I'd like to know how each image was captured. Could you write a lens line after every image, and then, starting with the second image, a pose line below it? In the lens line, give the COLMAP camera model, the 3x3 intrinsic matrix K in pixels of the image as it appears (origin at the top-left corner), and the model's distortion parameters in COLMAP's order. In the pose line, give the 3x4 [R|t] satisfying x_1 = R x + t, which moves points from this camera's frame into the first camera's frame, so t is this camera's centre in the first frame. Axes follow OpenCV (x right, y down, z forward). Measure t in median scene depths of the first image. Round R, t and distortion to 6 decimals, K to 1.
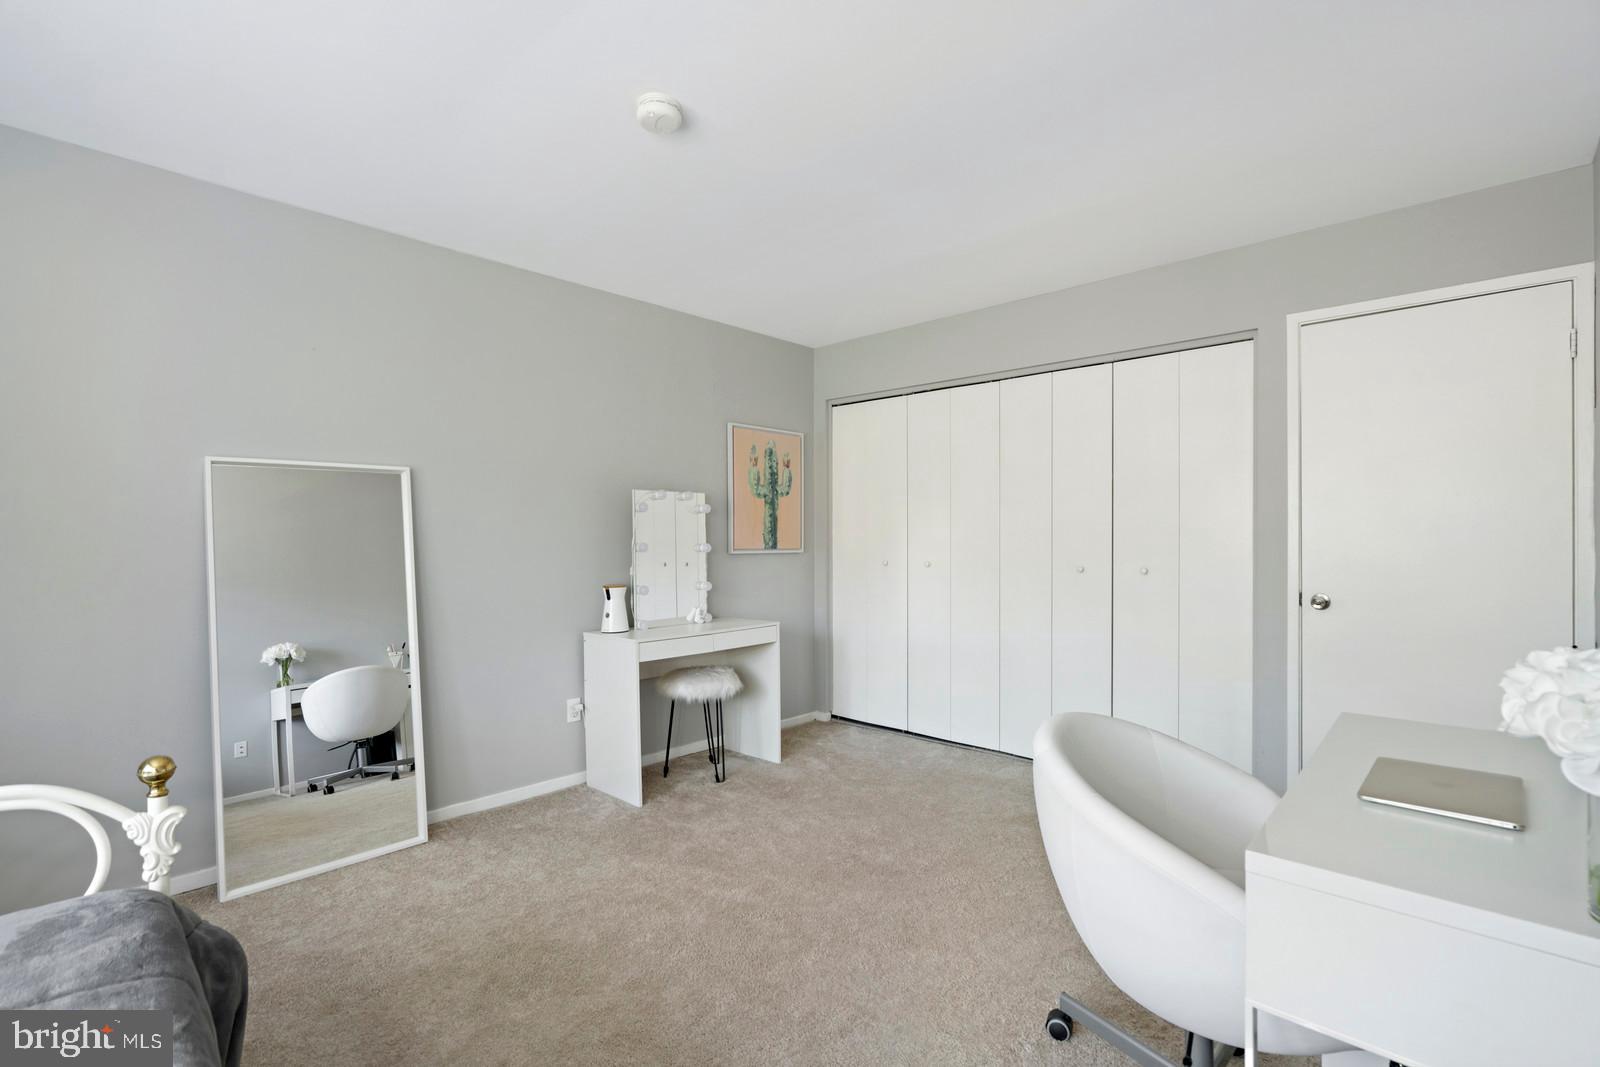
lens RADIAL K [[736.5, 0, 807.1], [0, 736.5, 550.1], [0, 0, 1]] dist [0.000033, 0.000434]
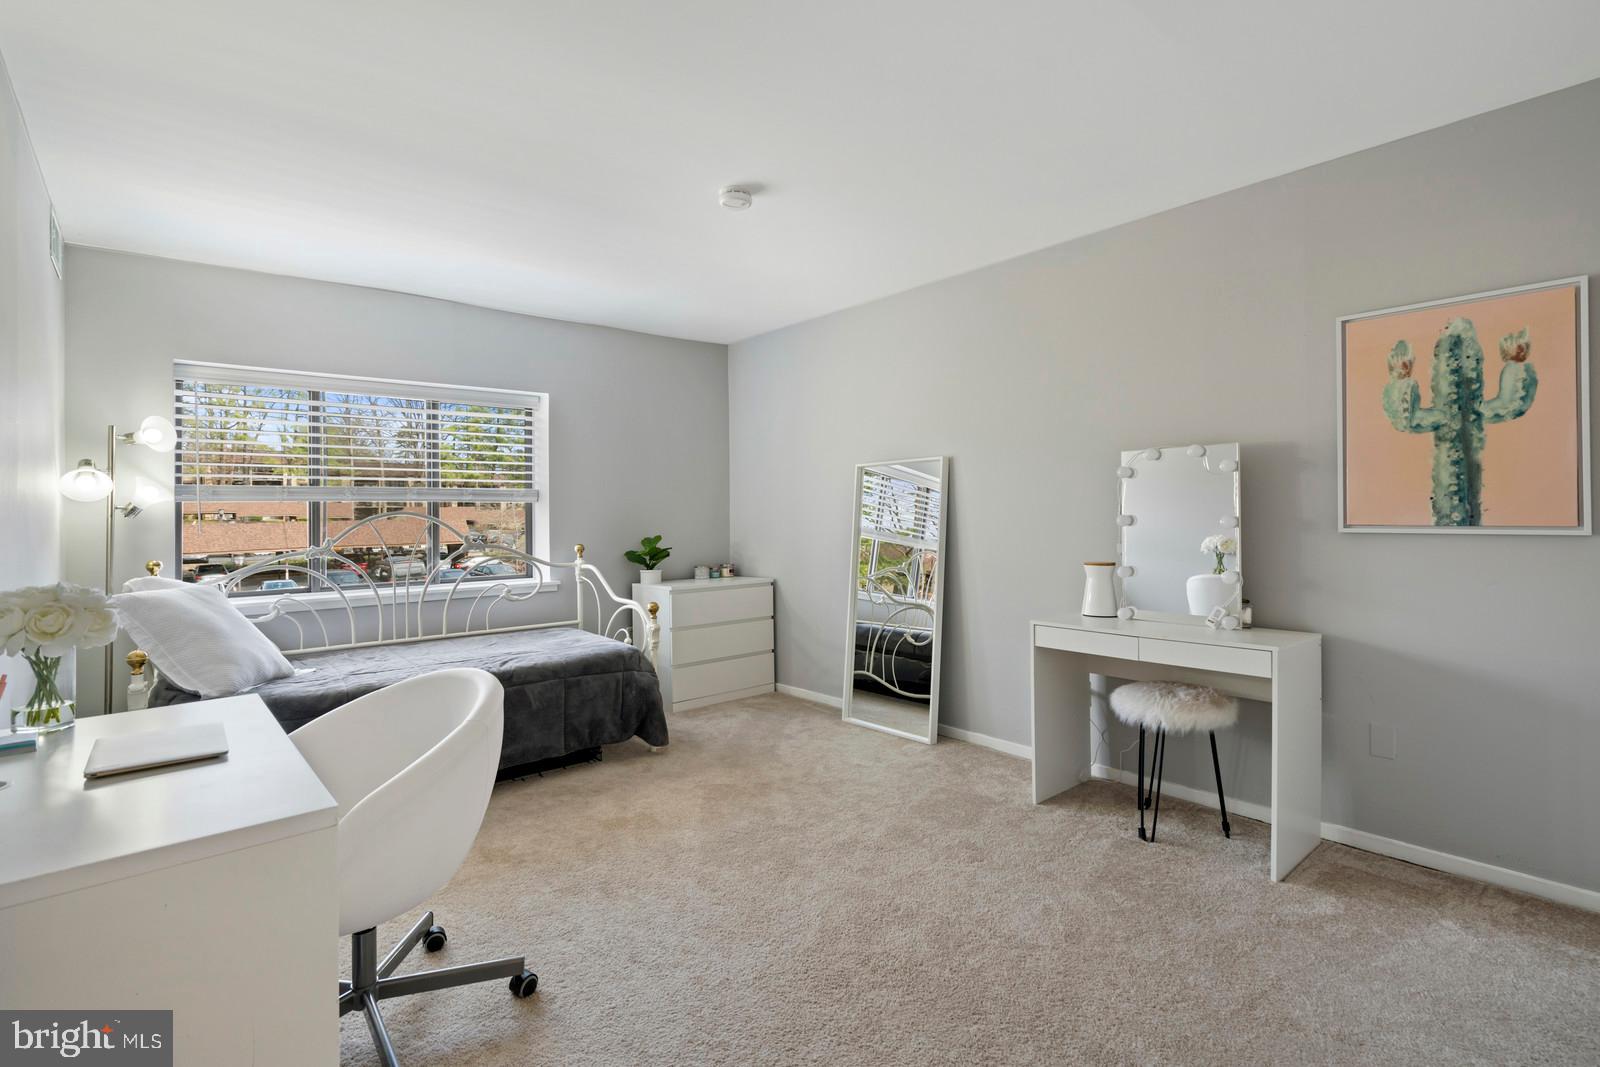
lens RADIAL K [[758.2, 0, 798.2], [0, 758.2, 508.4], [0, 0, 1]] dist [-0.000786, -0.000059]
pose [[-0.111012, -0.000599, -0.993819, 0.545967], [-0.002767, 0.999996, -0.000293, -0.012730], [0.993815, 0.002718, -0.111013, 0.597269]]
